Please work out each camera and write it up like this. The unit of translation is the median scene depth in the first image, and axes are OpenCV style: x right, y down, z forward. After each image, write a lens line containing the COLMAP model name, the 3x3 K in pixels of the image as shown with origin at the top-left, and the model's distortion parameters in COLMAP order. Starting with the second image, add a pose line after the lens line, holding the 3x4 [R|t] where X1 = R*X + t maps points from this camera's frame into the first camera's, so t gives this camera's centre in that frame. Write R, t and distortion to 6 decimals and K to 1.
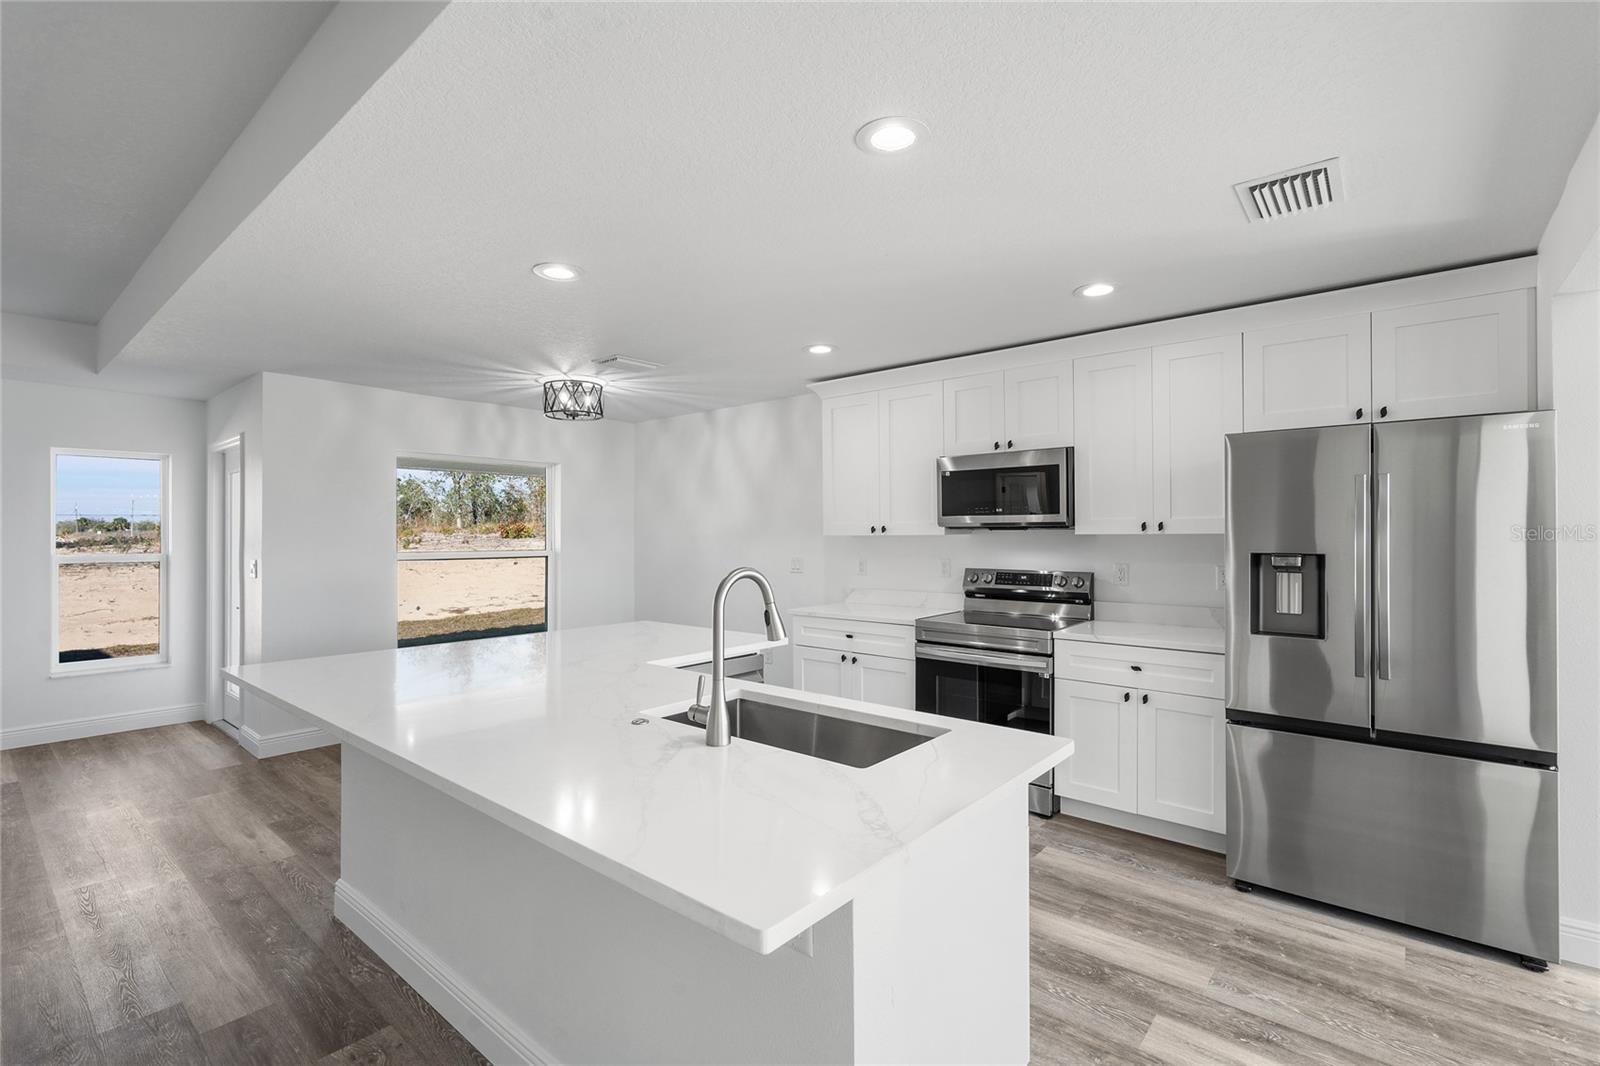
lens RADIAL K [[724.8, 0, 796.5], [0, 724.8, 533.0], [0, 0, 1]] dist [-0.002107, 0.000199]
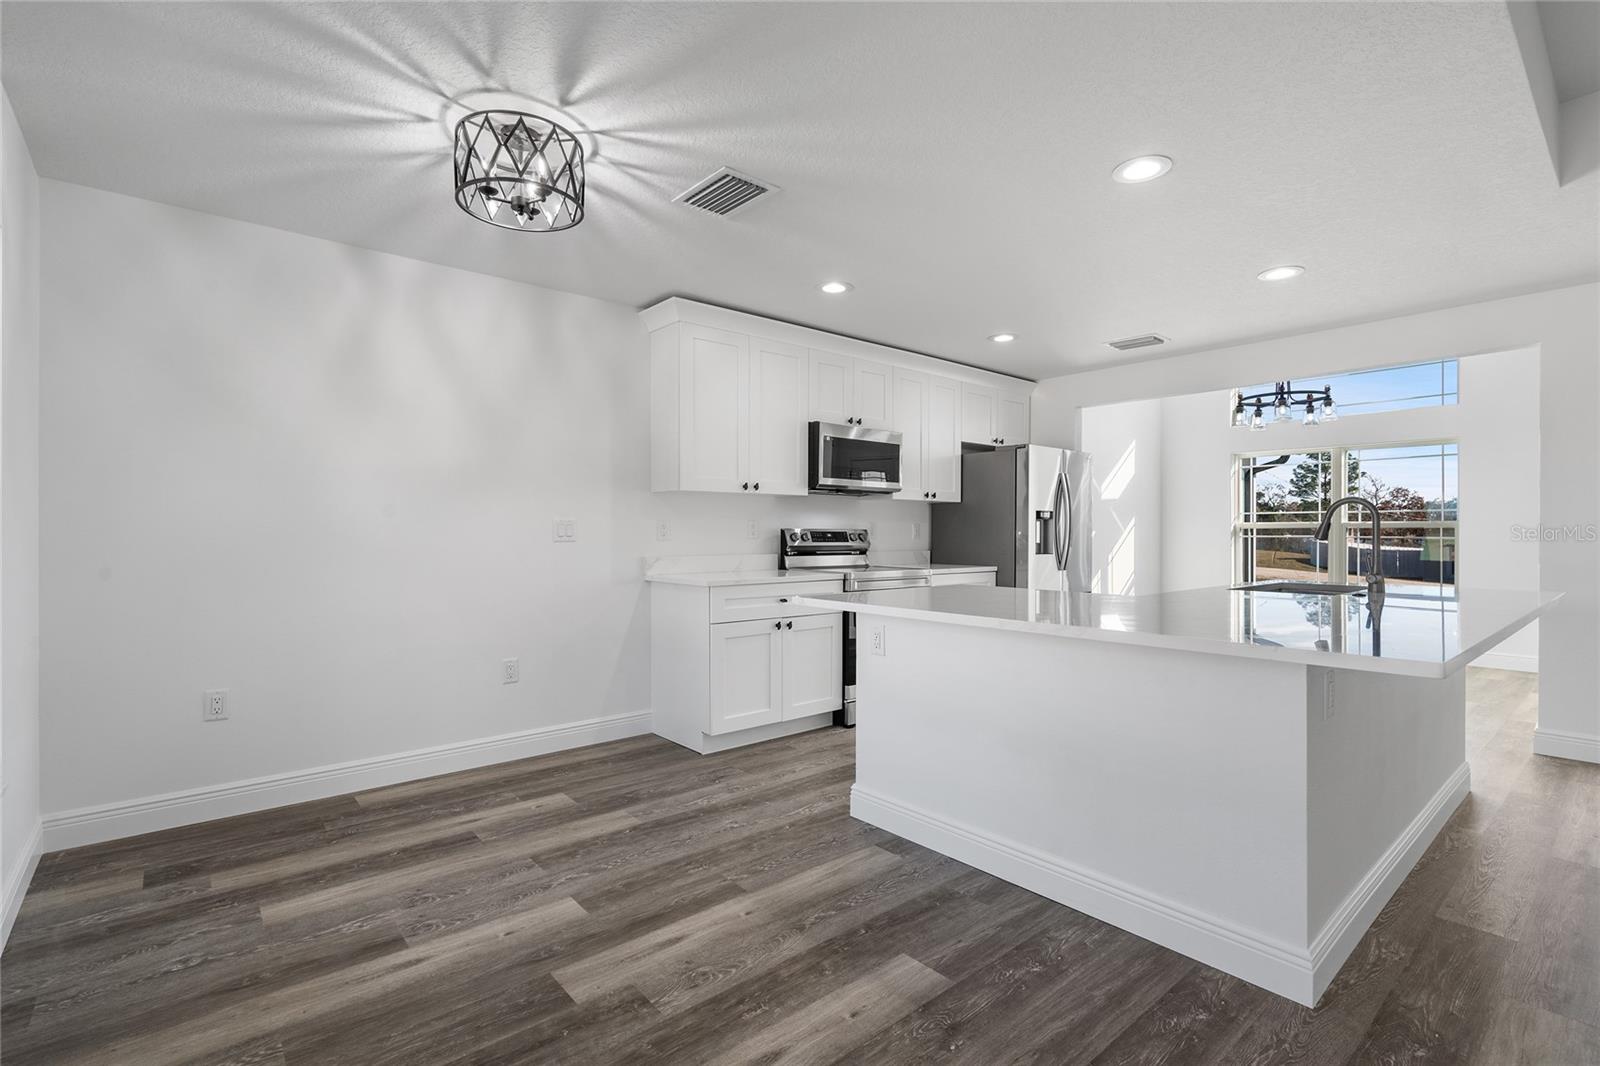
lens RADIAL K [[733.7, 0, 799.1], [0, 733.7, 535.9], [0, 0, 1]] dist [-0.003383, -0.000940]
pose [[0.160528, 0.000789, 0.987031, -0.920693], [-0.004151, 0.999991, -0.000124, 0.066554], [-0.987023, -0.004077, 0.160530, 0.911157]]
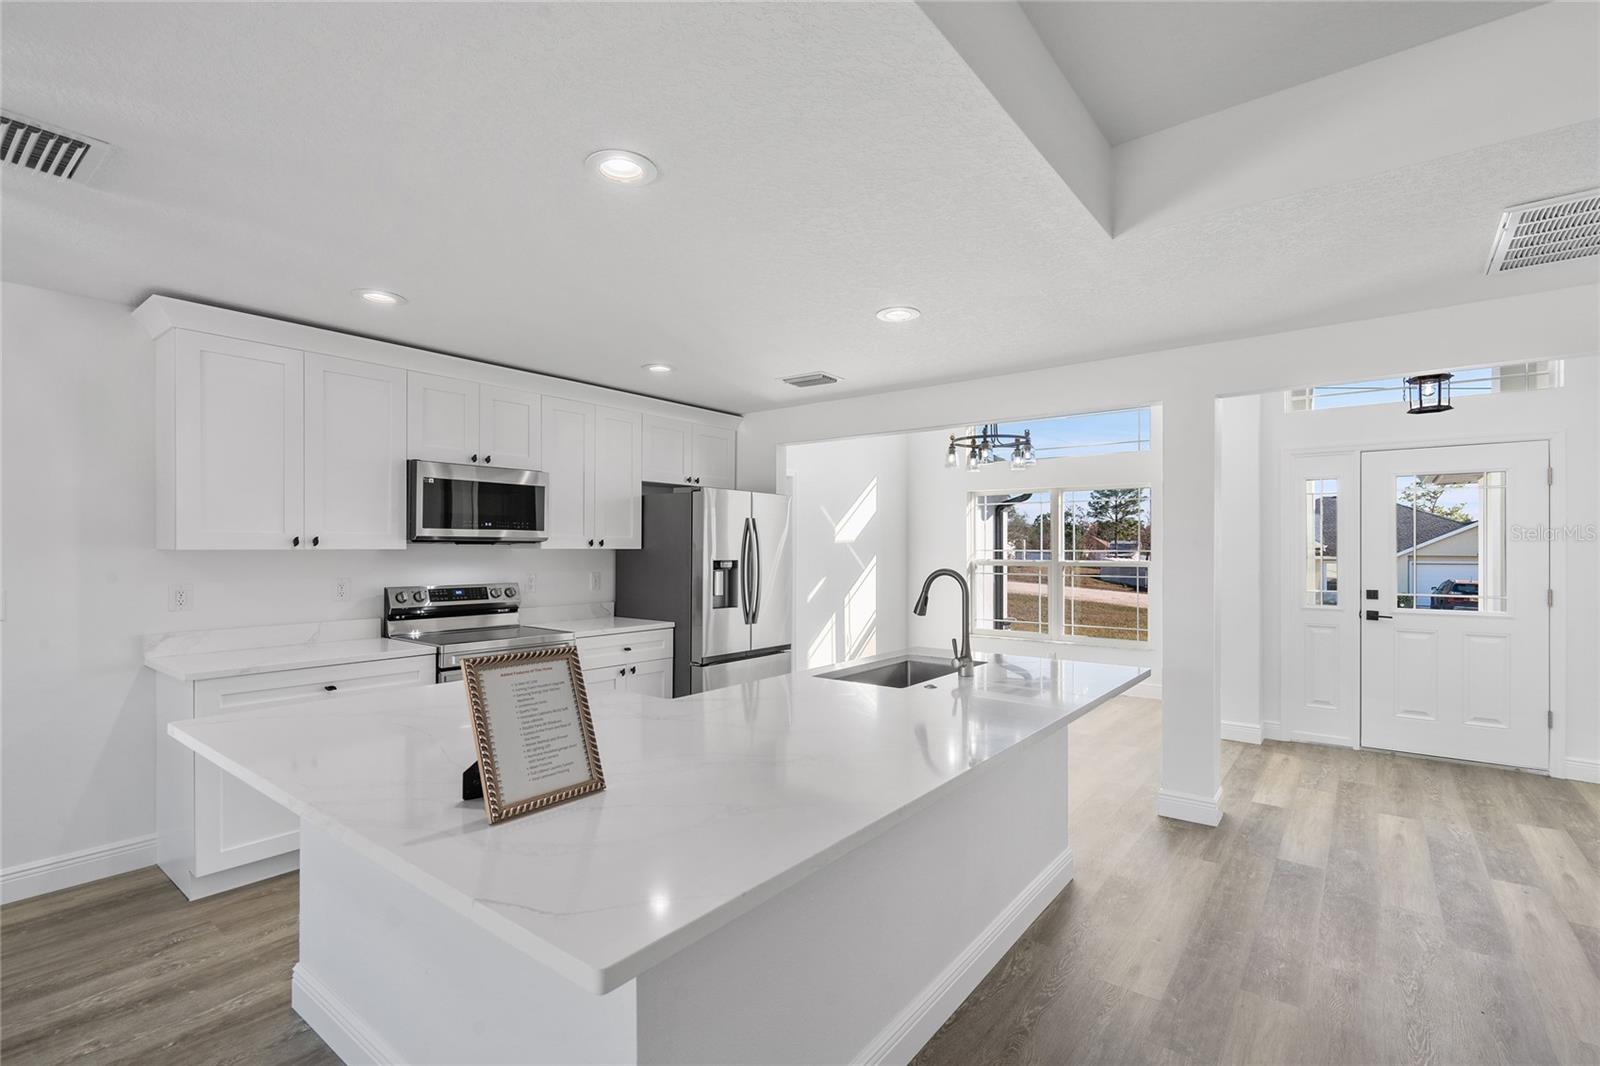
lens RADIAL K [[728.0, 0, 799.8], [0, 728.0, 550.8], [0, 0, 1]] dist [-0.001887, 0.000168]
pose [[-0.046928, 0.002948, 0.998894, -0.742277], [-0.001422, 0.999994, -0.003018, 0.007254], [-0.998897, -0.001562, -0.046924, 0.619189]]
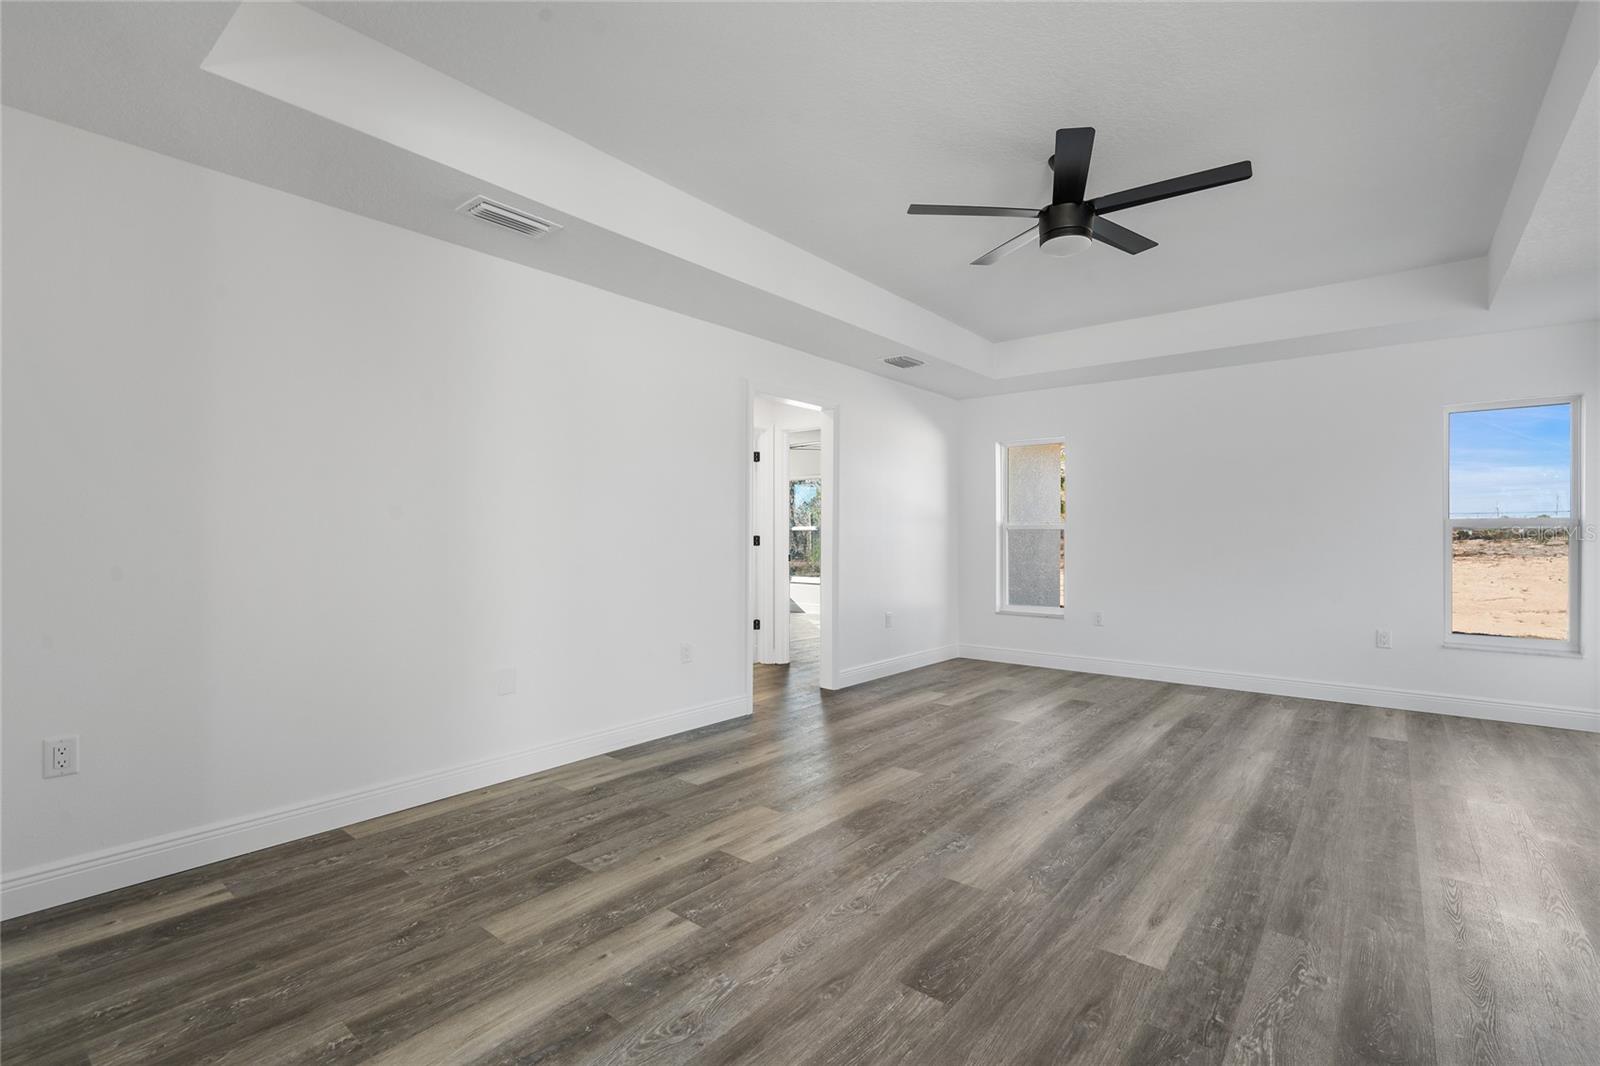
lens RADIAL K [[724.8, 0, 796.5], [0, 724.8, 533.0], [0, 0, 1]] dist [-0.002107, 0.000199]
pose [[0.017675, 0.001255, -0.999843, -0.113965], [0.001363, 0.999998, 0.001279, 0.061153], [0.999843, -0.001386, 0.017673, 0.163003]]
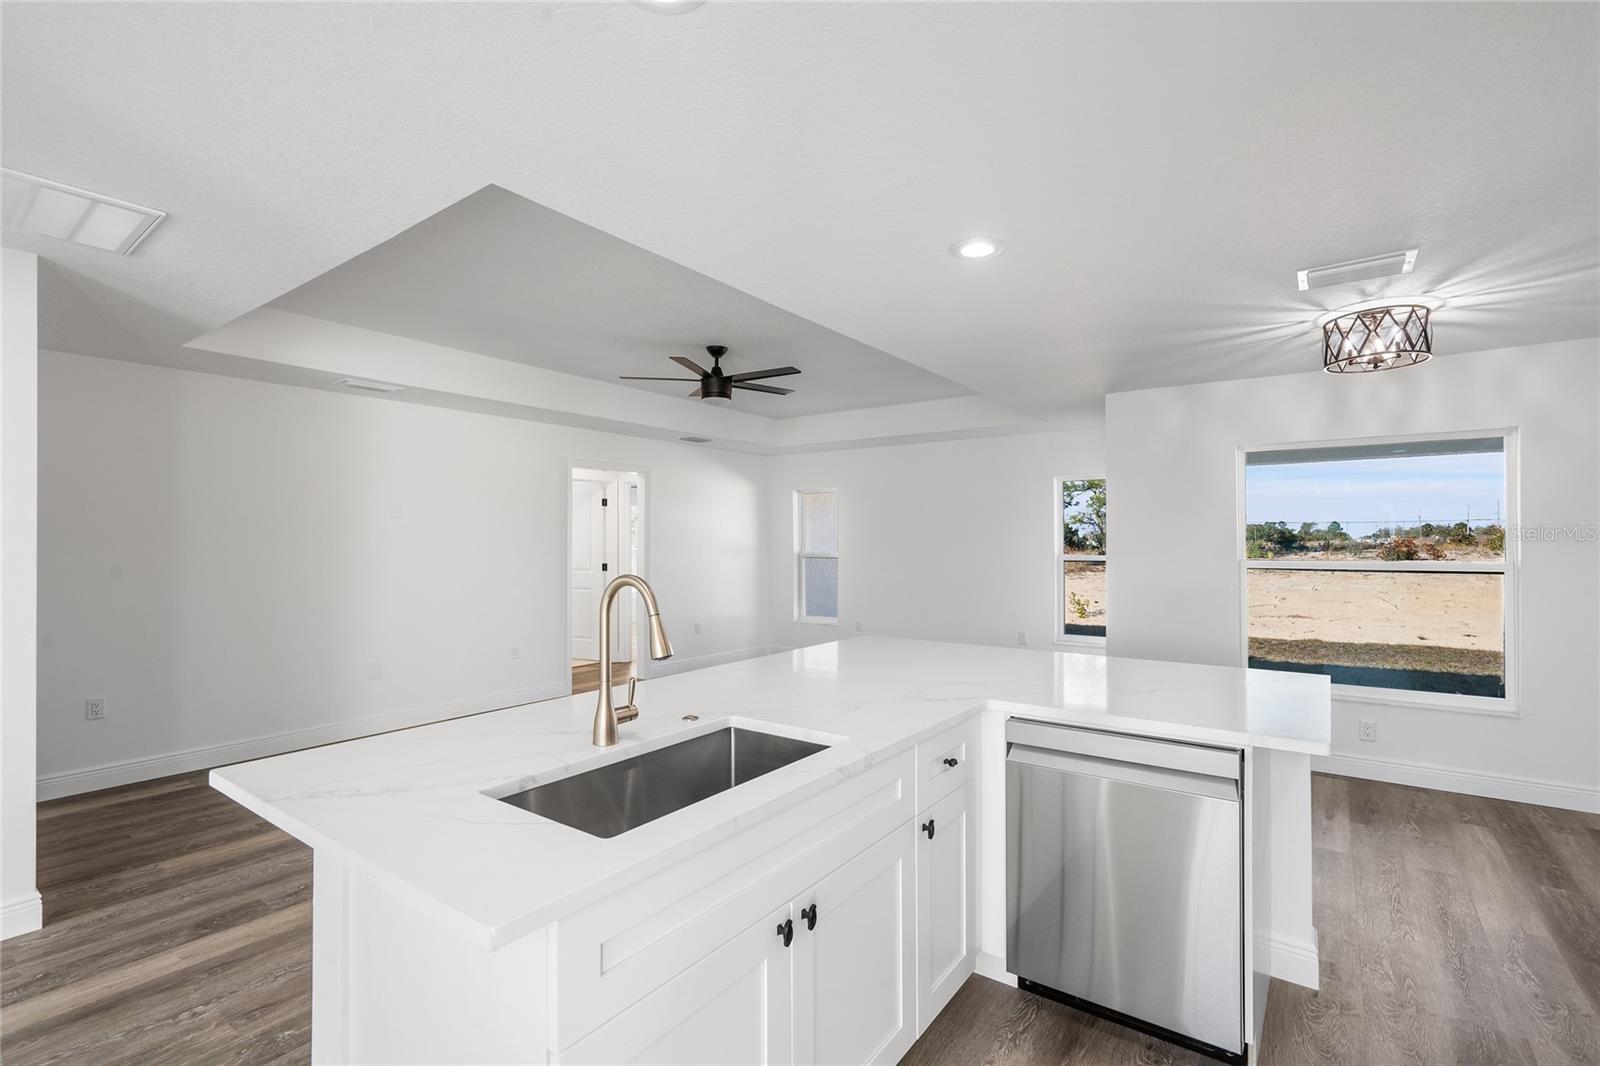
lens RADIAL K [[724.8, 0, 796.5], [0, 724.8, 533.0], [0, 0, 1]] dist [-0.002107, 0.000199]
pose [[0.069579, -0.009419, -0.997532, 0.397633], [0.002856, 0.999953, -0.009243, 0.001801], [0.997572, -0.002206, 0.069603, 0.510635]]
